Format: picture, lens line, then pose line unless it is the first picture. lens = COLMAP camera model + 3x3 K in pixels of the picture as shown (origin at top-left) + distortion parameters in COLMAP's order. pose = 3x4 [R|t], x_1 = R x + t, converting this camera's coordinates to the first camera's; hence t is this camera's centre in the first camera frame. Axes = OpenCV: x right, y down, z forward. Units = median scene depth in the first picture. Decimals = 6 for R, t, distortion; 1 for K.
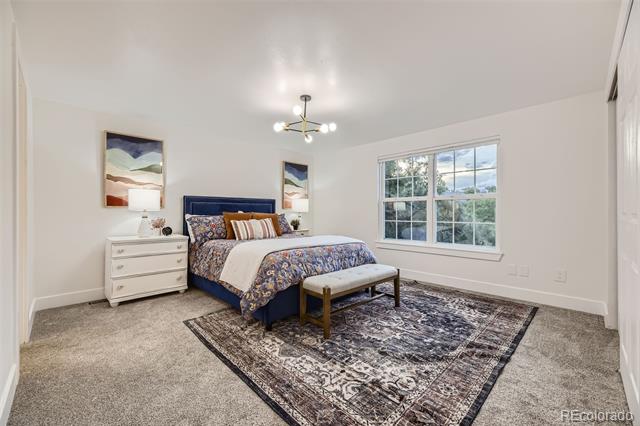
lens RADIAL K [[259.6, 0, 320.0], [0, 259.6, 211.6], [0, 0, 1]] dist [0.006005, -0.000167]
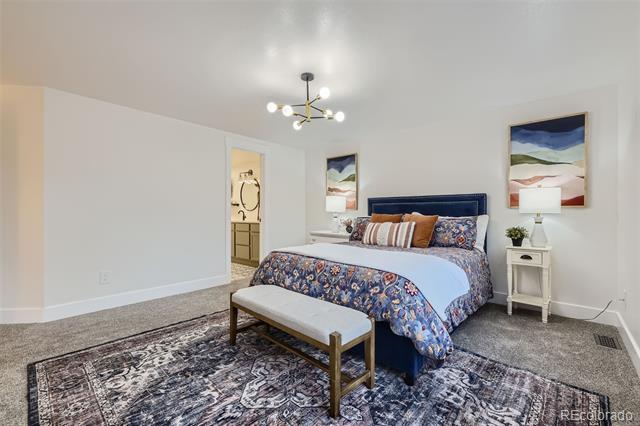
lens RADIAL K [[273.7, 0, 319.3], [0, 273.7, 213.2], [0, 0, 1]] dist [0.002951, 0.001083]
pose [[0.057934, 0.002361, -0.998318, 0.883419], [0.001630, 0.999996, 0.002459, -0.002283], [0.998319, -0.001770, 0.057930, 1.056737]]
